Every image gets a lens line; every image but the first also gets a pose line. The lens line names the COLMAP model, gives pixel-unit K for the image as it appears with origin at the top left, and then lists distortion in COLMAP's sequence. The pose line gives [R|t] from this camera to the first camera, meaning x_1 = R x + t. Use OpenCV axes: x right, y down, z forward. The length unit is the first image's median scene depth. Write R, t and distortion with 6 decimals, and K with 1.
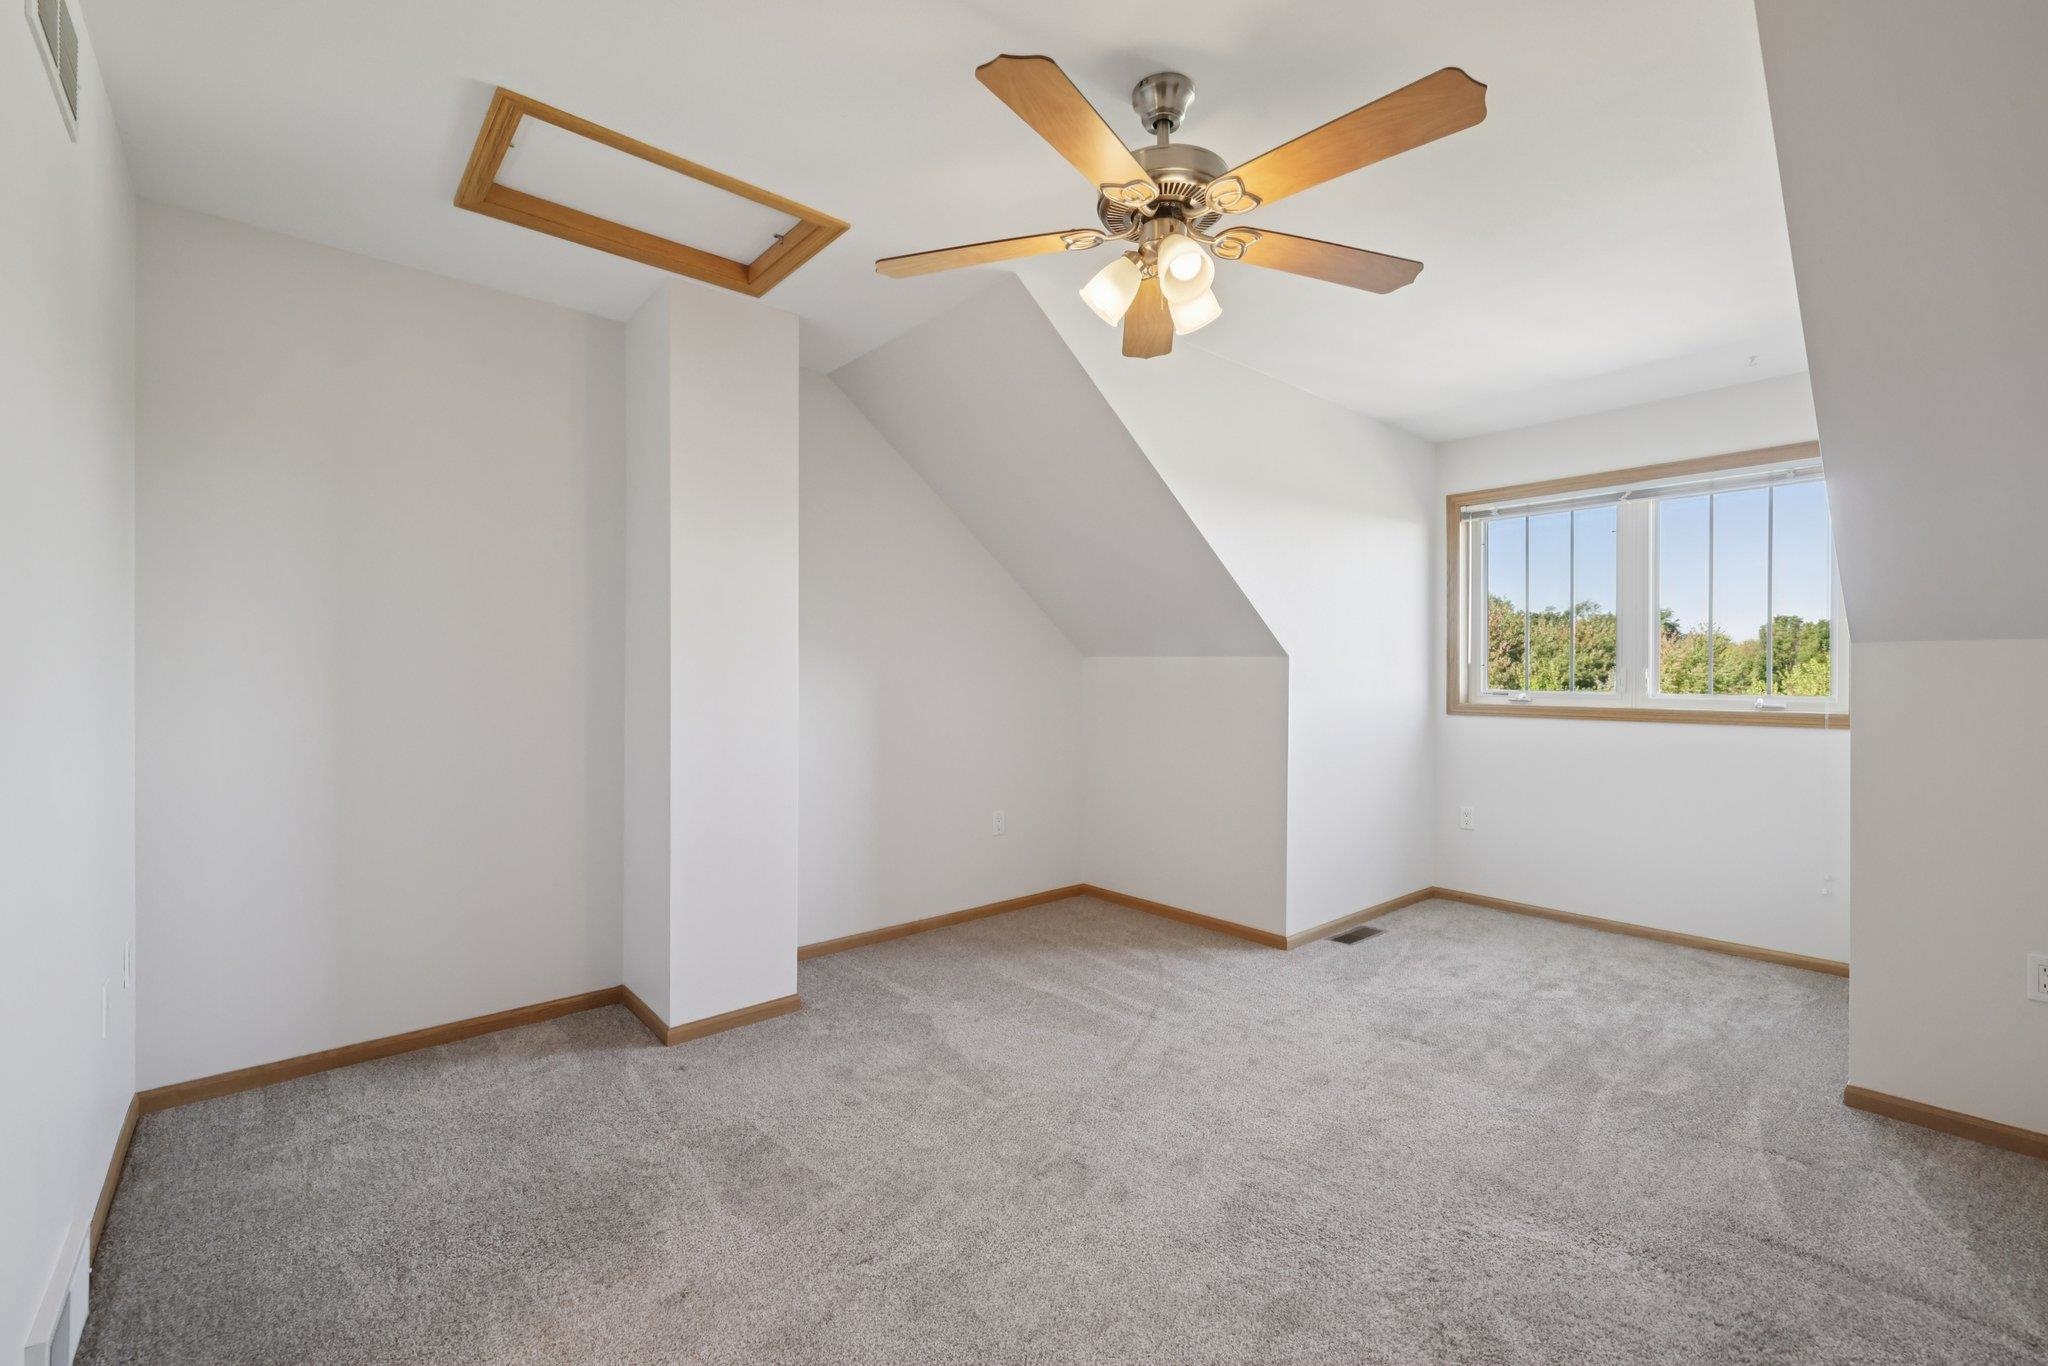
lens RADIAL K [[866.1, 0, 1024.5], [0, 866.1, 677.8], [0, 0, 1]] dist [-0.000687, 0.000954]
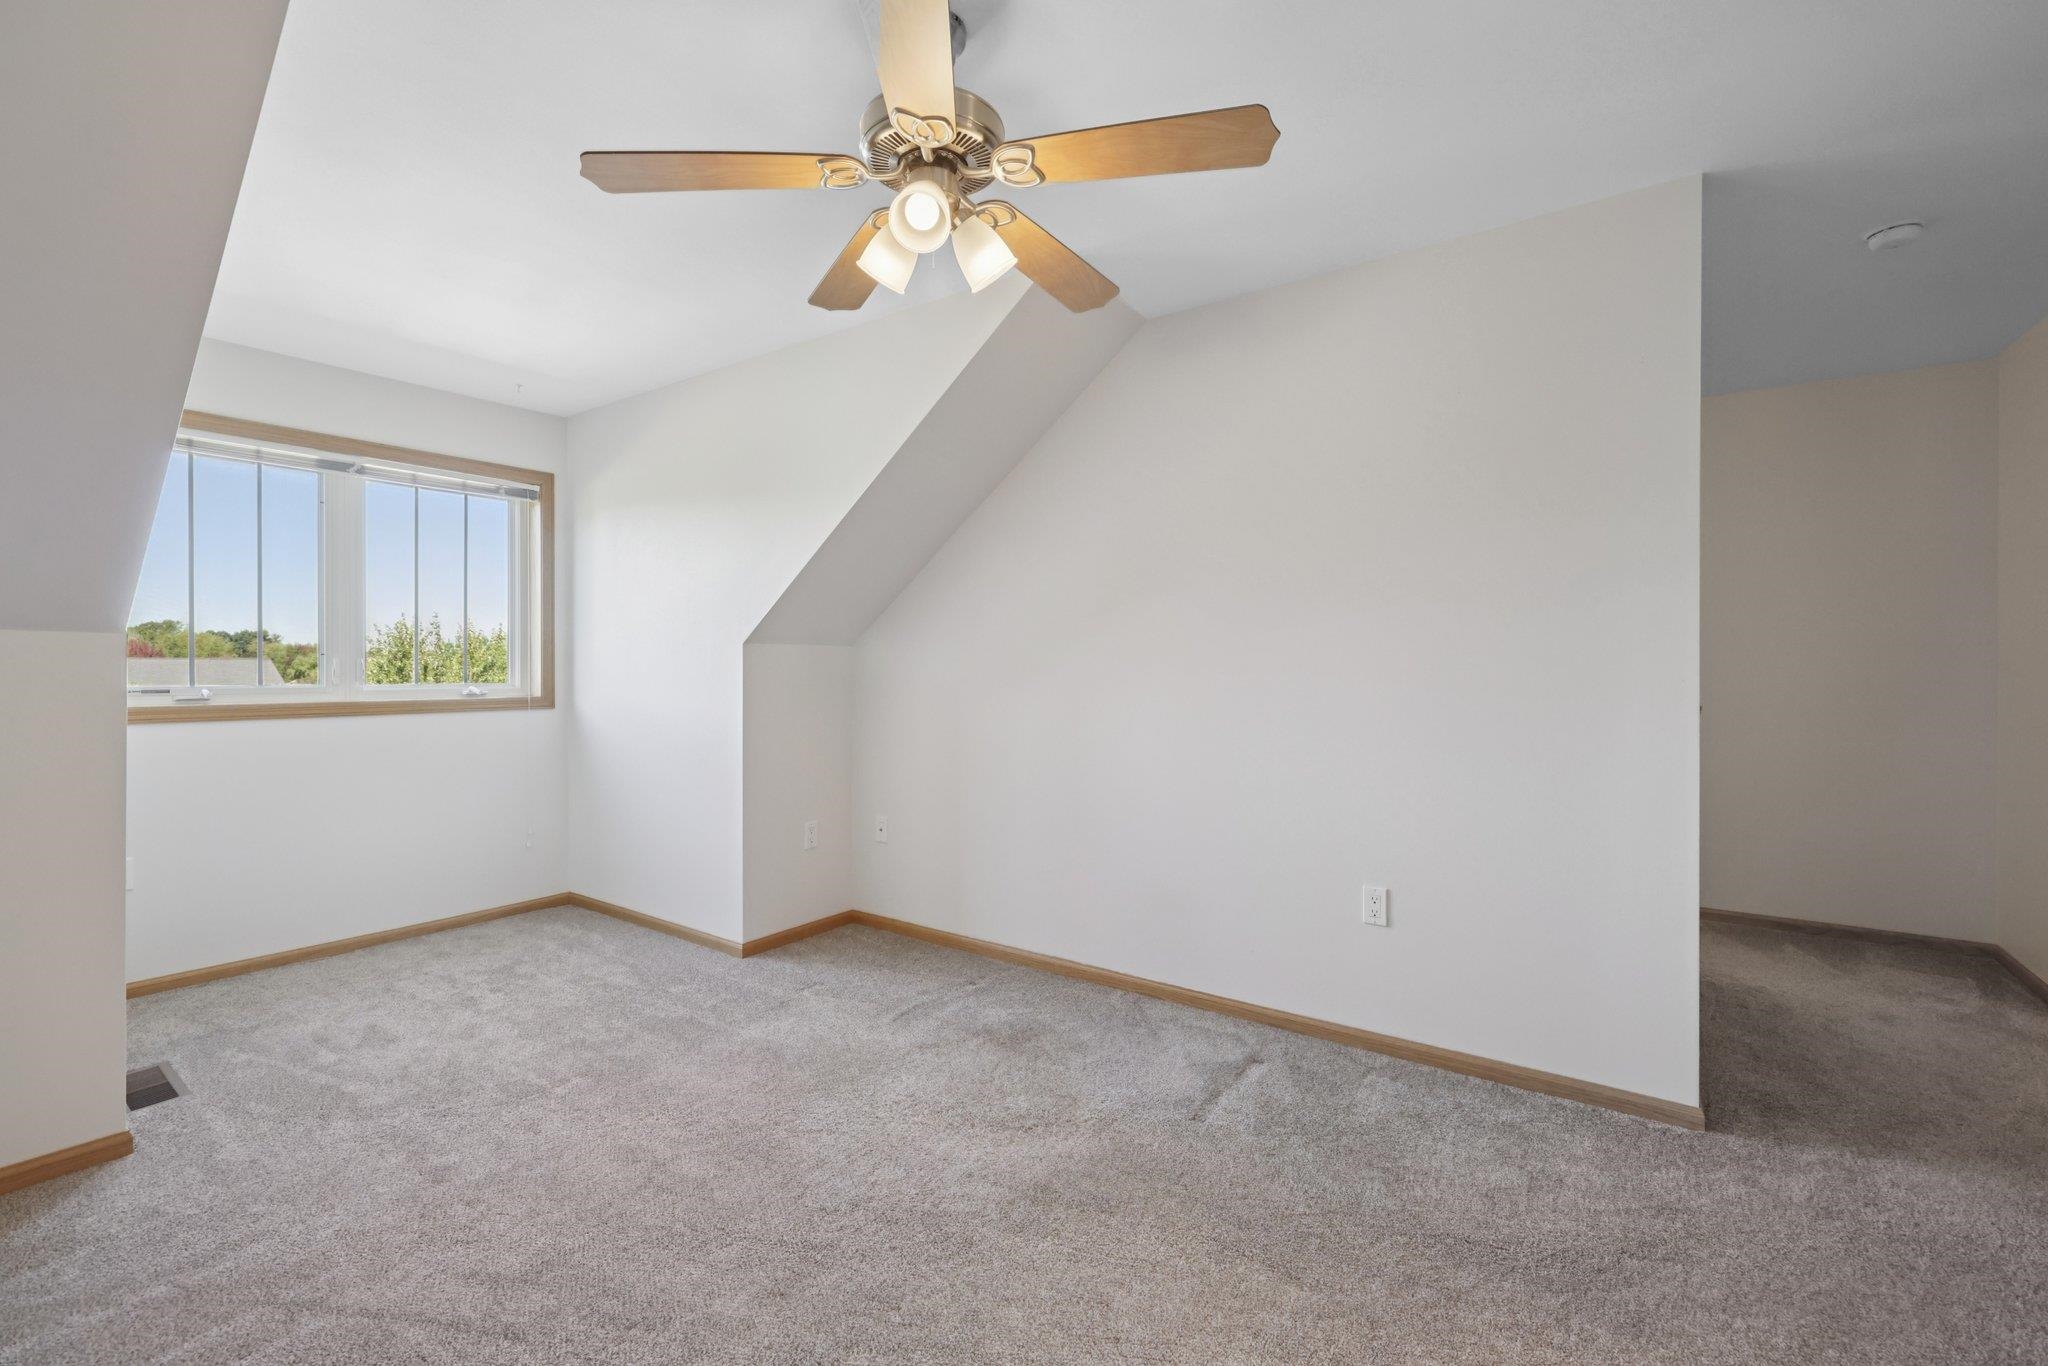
lens RADIAL K [[866.1, 0, 1026.6], [0, 866.1, 672.4], [0, 0, 1]] dist [-0.000687, 0.000954]
pose [[-0.223985, -0.009501, 0.974546, -0.390245], [0.002495, 0.999944, 0.010322, -0.003935], [-0.974589, 0.004744, -0.223949, 0.571146]]
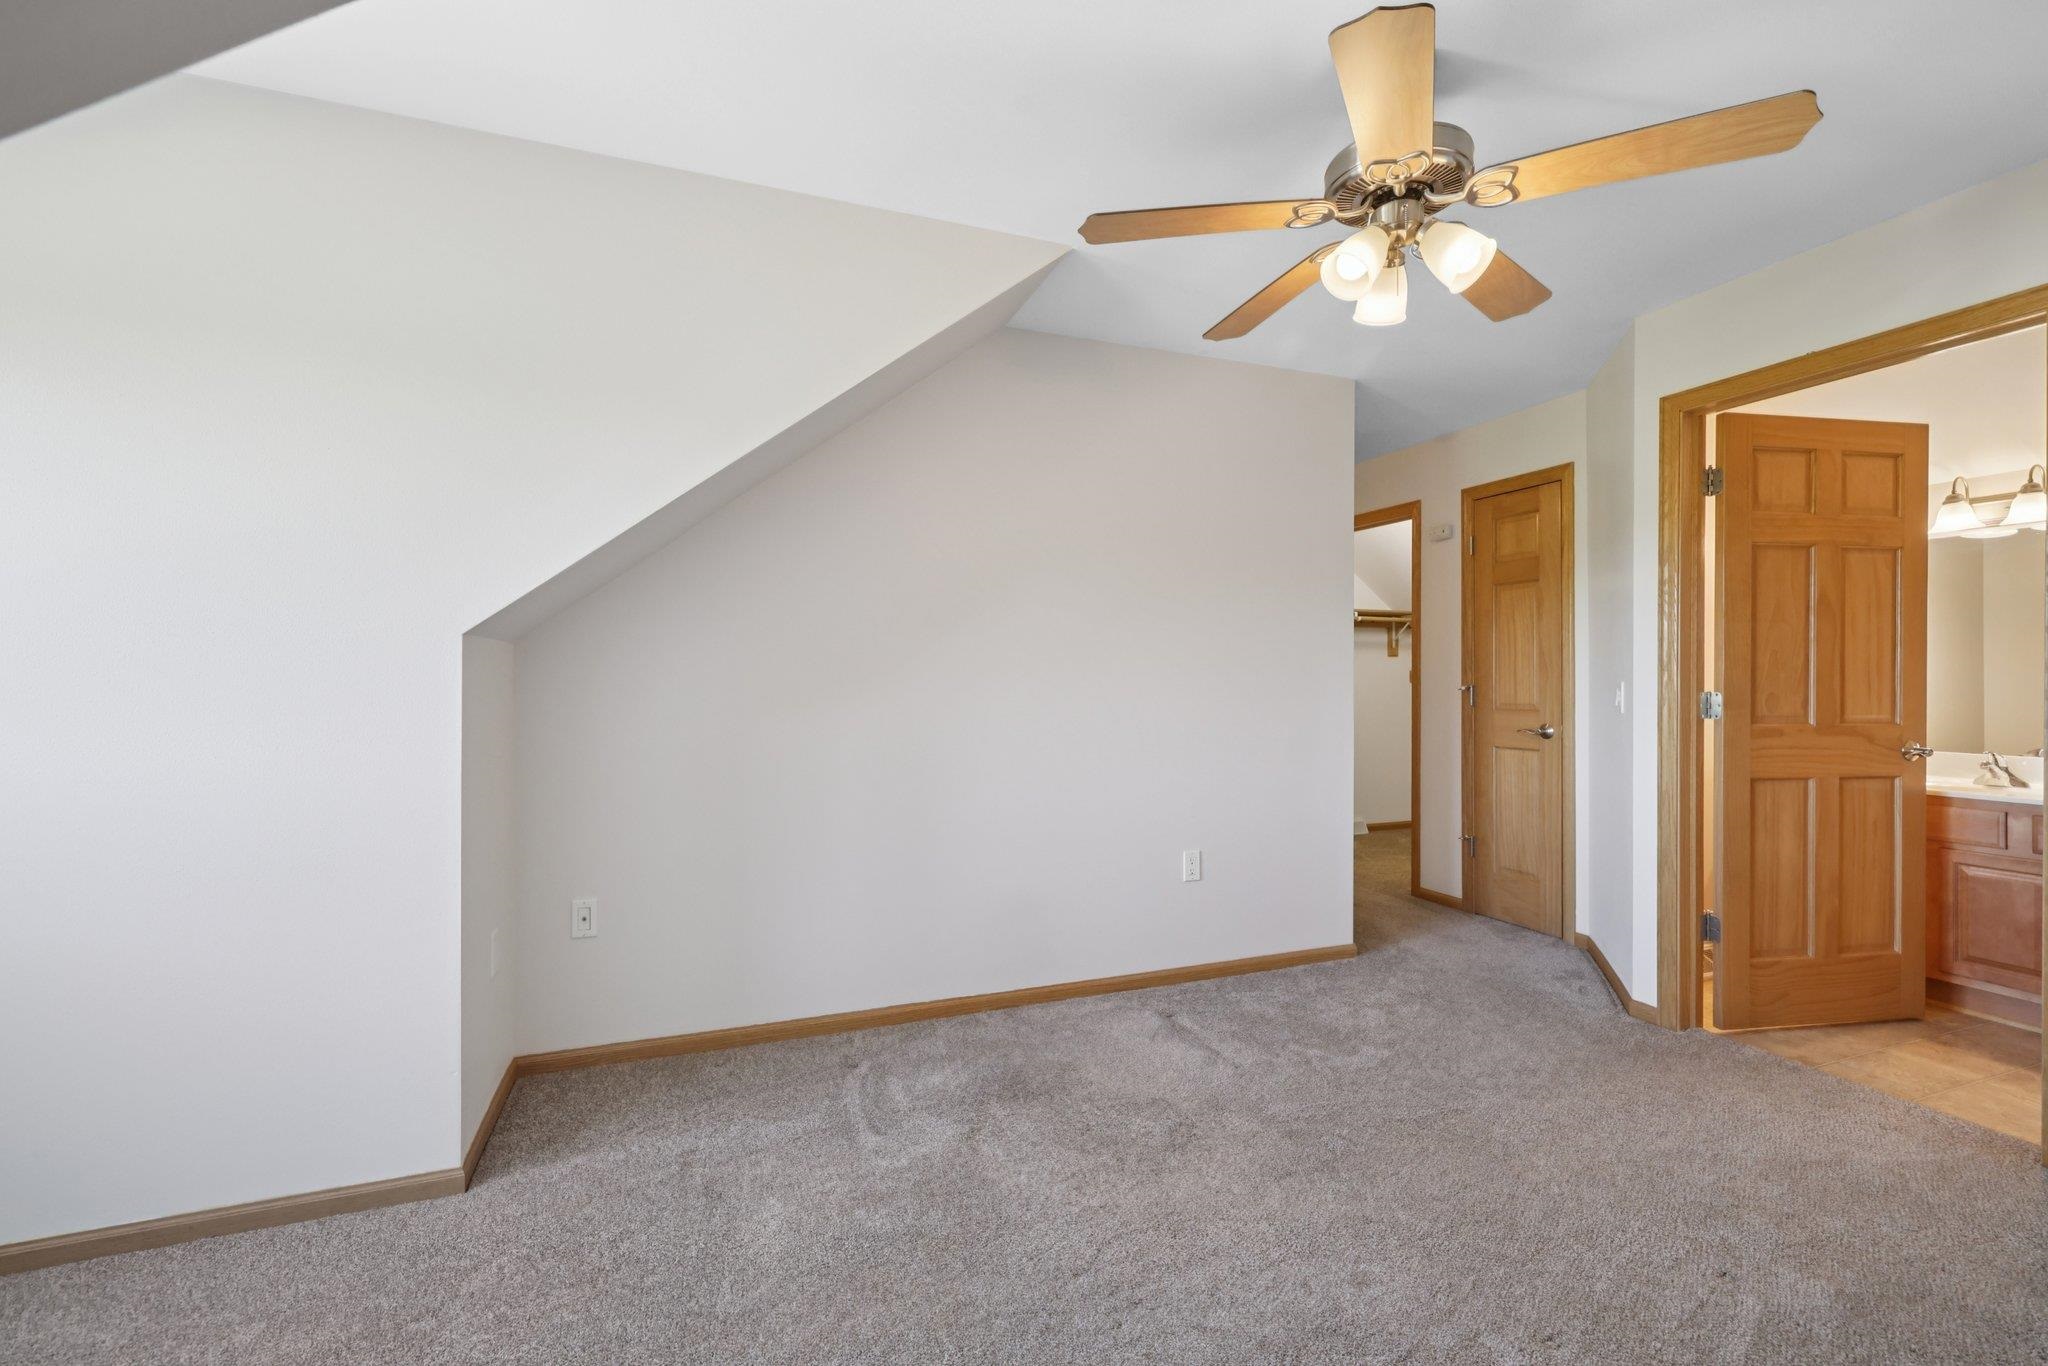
lens RADIAL K [[866.1, 0, 1029.8], [0, 866.1, 678.5], [0, 0, 1]] dist [-0.000687, 0.000954]
pose [[-0.936428, -0.006795, 0.350793, 0.103314], [-0.003901, 0.999952, 0.008955, -0.004947], [-0.350837, 0.007017, -0.936410, 1.052221]]
